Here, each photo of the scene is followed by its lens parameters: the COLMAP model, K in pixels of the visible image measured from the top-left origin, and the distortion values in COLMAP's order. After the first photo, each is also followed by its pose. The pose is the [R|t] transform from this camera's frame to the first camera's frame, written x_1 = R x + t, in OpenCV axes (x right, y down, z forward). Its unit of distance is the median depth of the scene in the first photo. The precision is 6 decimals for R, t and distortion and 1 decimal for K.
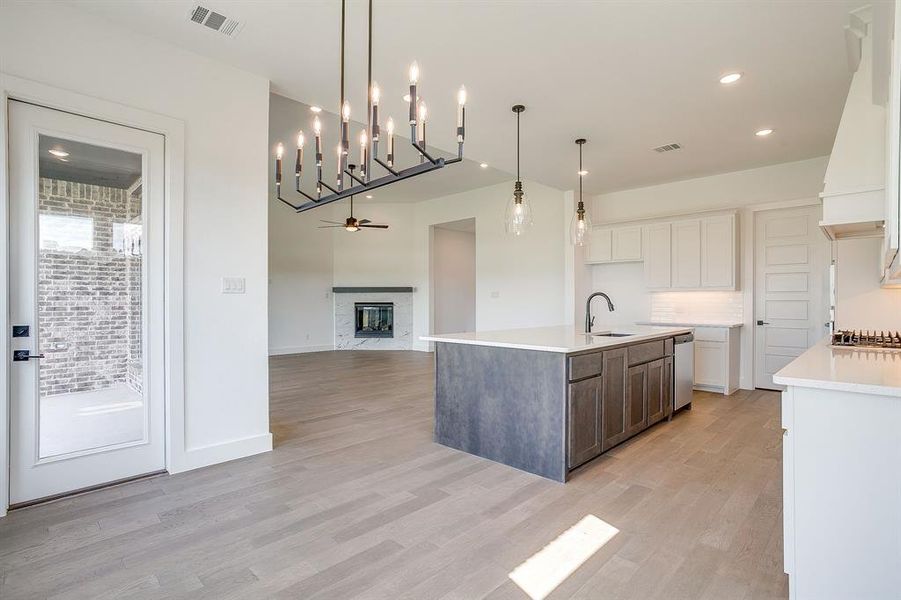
lens RADIAL K [[443.1, 0, 446.0], [0, 443.1, 302.1], [0, 0, 1]] dist [-0.050998, 0.028867]
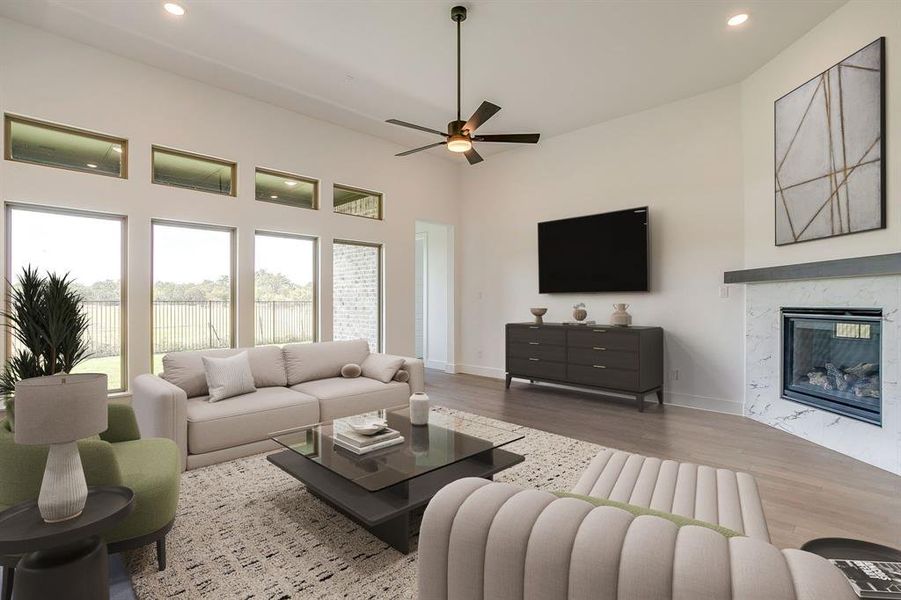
lens RADIAL K [[443.1, 0, 440.5], [0, 443.1, 300.8], [0, 0, 1]] dist [-0.050998, 0.028867]
pose [[0.001819, -0.002721, -0.999995, 0.360463], [-0.006411, 0.999976, -0.002732, -0.003672], [0.999978, 0.006416, 0.001802, 1.459269]]
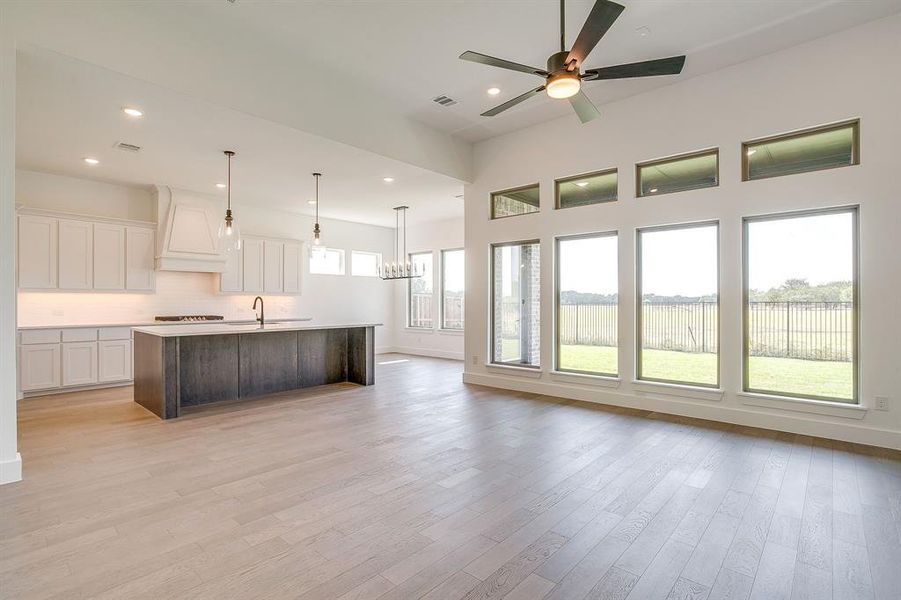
lens RADIAL K [[443.1, 0, 448.1], [0, 443.1, 298.5], [0, 0, 1]] dist [-0.050998, 0.028867]
pose [[-0.998637, 0.000736, -0.052181, -0.166816], [0.000960, 0.999990, -0.004270, -0.006743], [0.052177, -0.004314, -0.998629, 1.977470]]
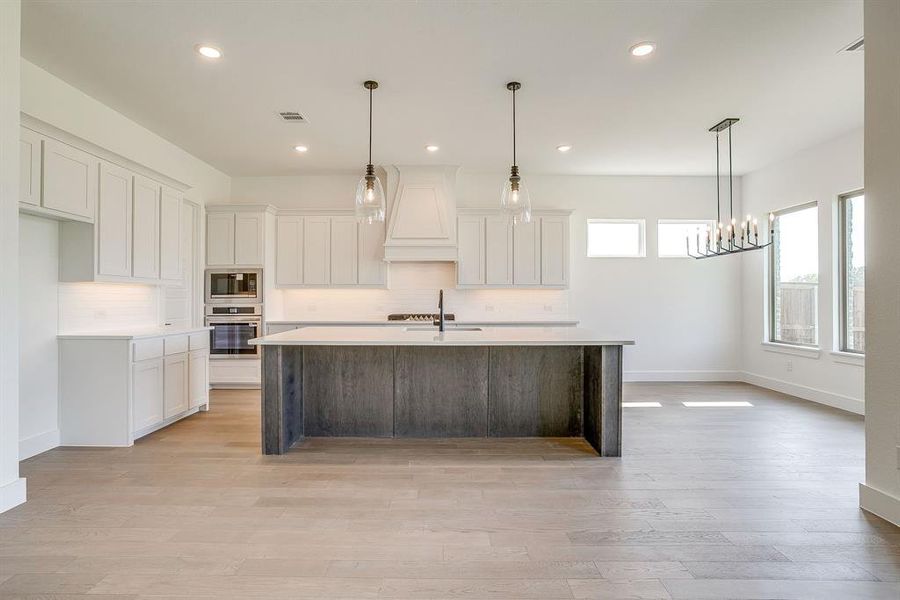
lens RADIAL K [[442.6, 0, 438.5], [0, 442.6, 294.7], [0, 0, 1]] dist [-0.050998, 0.028867]
pose [[-0.700846, 0.007005, 0.713278, -0.292797], [0.002780, 0.999971, -0.007089, -0.002892], [-0.713307, -0.002986, -0.700845, 1.366847]]
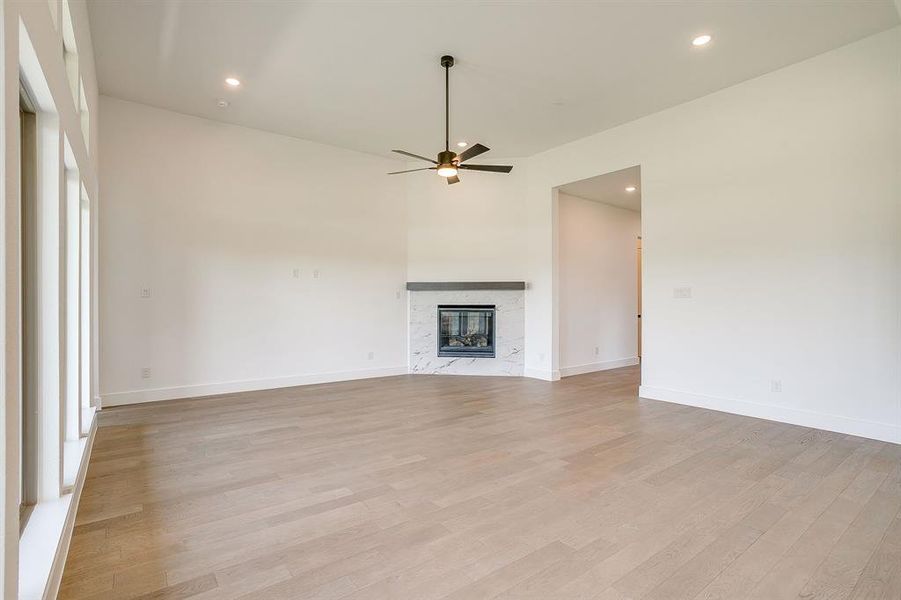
lens RADIAL K [[443.1, 0, 452.5], [0, 443.1, 303.6], [0, 0, 1]] dist [-0.050998, 0.028867]
pose [[0.991796, 0.002206, -0.127809, -0.202246], [-0.002328, 0.999997, -0.000804, -0.001214], [0.127807, 0.001095, 0.991798, 0.678996]]
